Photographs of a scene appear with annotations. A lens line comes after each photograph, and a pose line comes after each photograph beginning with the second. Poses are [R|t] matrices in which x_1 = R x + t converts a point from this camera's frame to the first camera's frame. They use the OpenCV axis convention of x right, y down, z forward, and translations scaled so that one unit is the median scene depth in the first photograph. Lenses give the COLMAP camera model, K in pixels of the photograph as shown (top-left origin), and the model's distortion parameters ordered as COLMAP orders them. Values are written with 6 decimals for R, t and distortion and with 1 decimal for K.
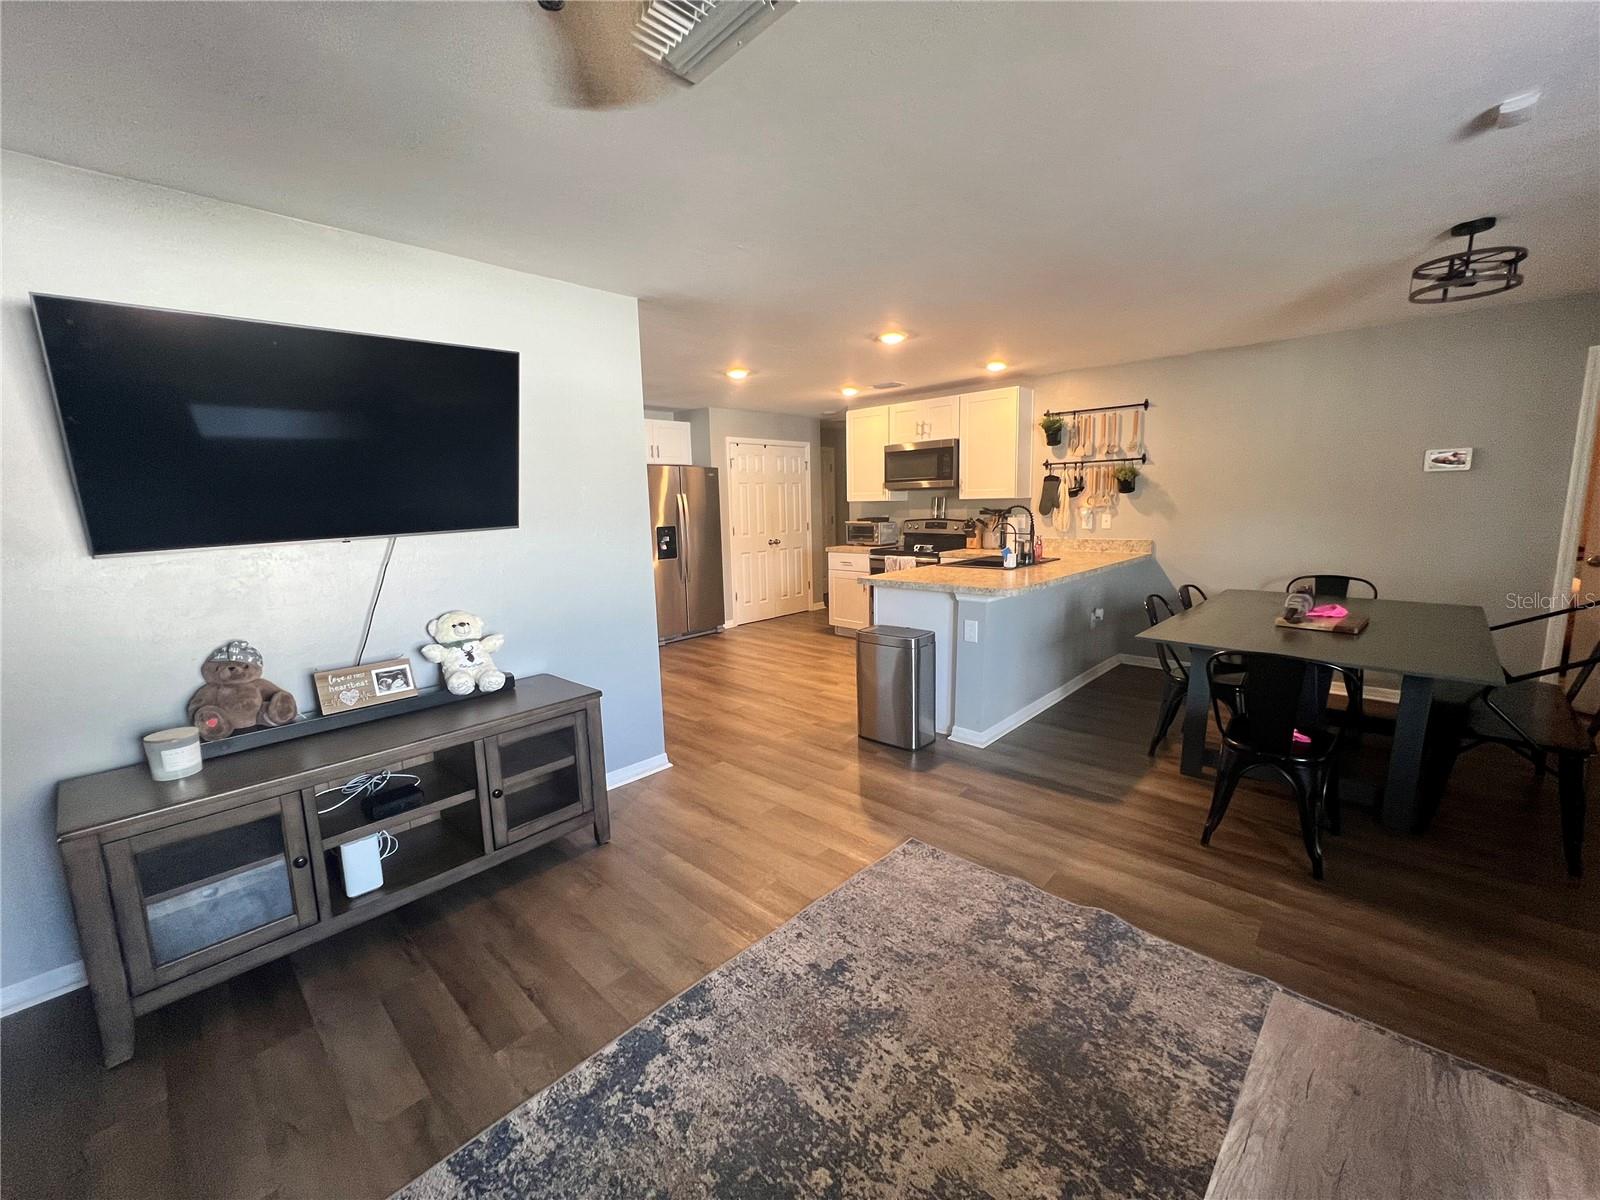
lens RADIAL K [[640.7, 0, 795.9], [0, 640.7, 594.7], [0, 0, 1]] dist [-0.001397, 0.000296]
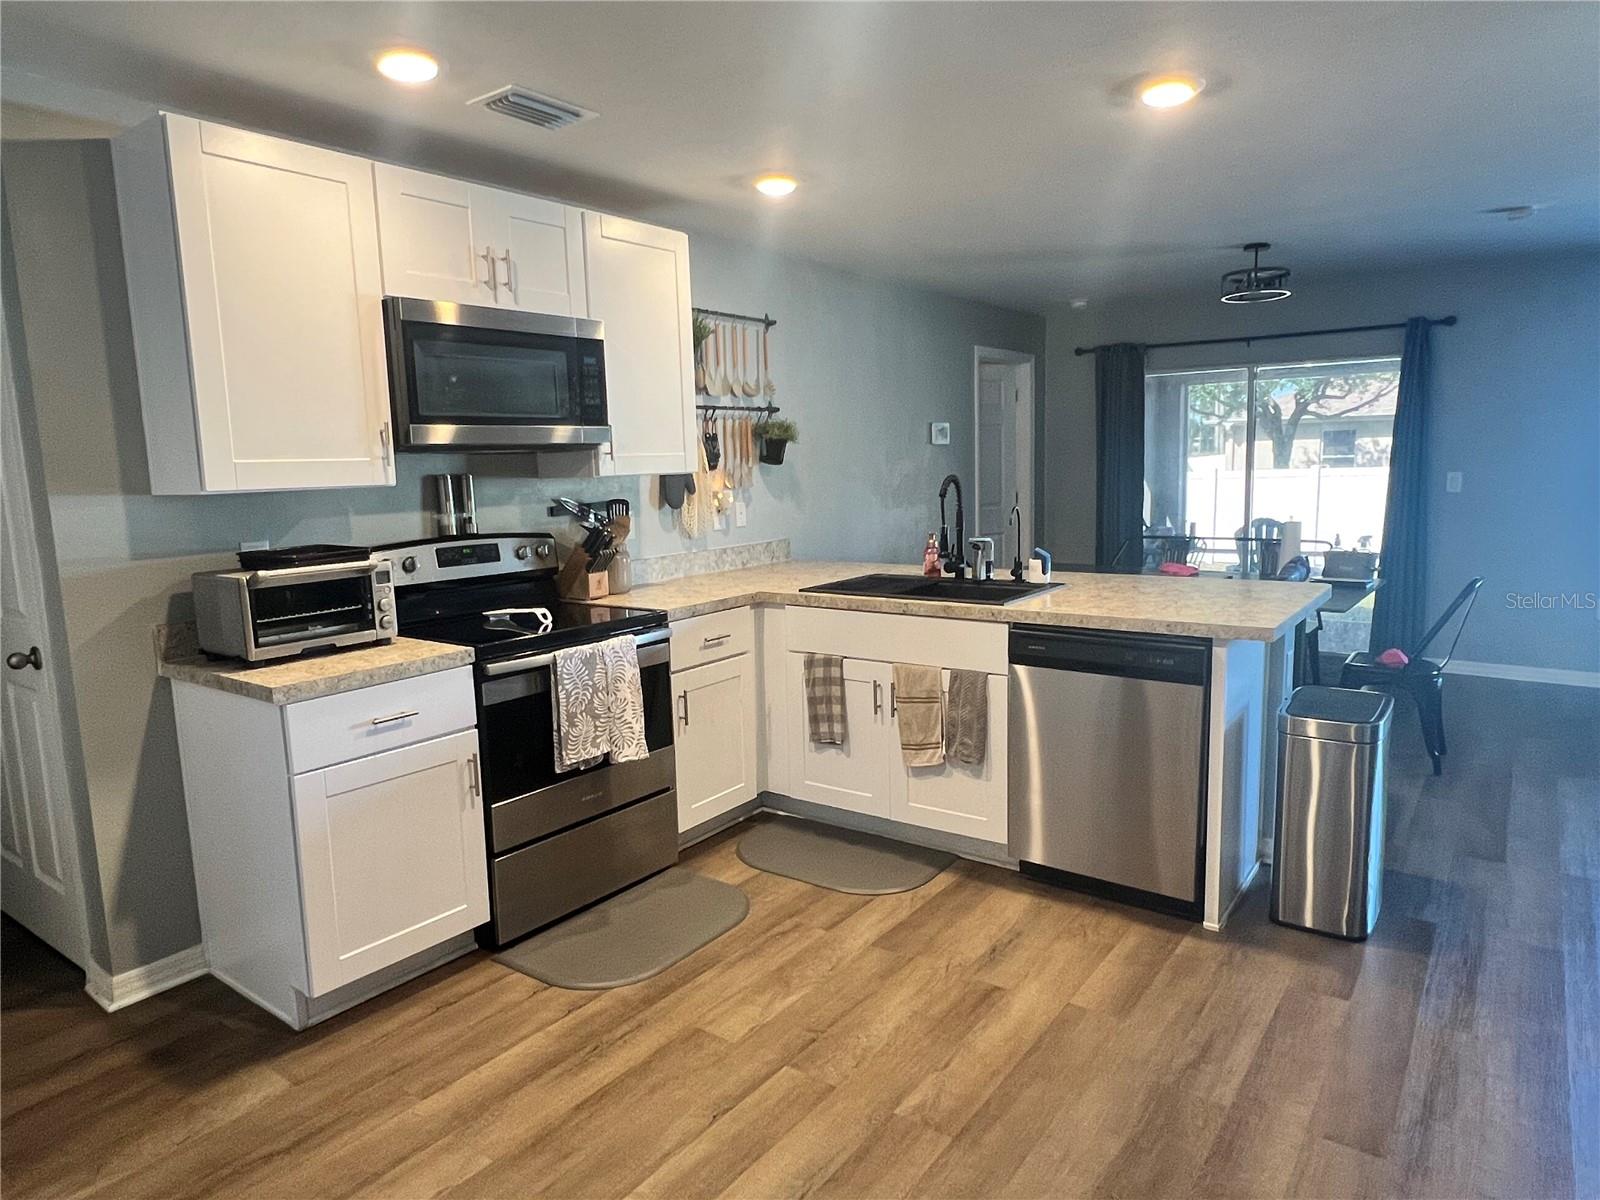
lens RADIAL K [[988.2, 0, 798.8], [0, 988.2, 600.4], [0, 0, 1]] dist [0.005715, 0.000645]
pose [[-0.125016, -0.109732, 0.986068, -0.363386], [0.179418, 0.974979, 0.131245, -0.131064], [-0.975797, 0.193326, -0.102200, 0.949667]]
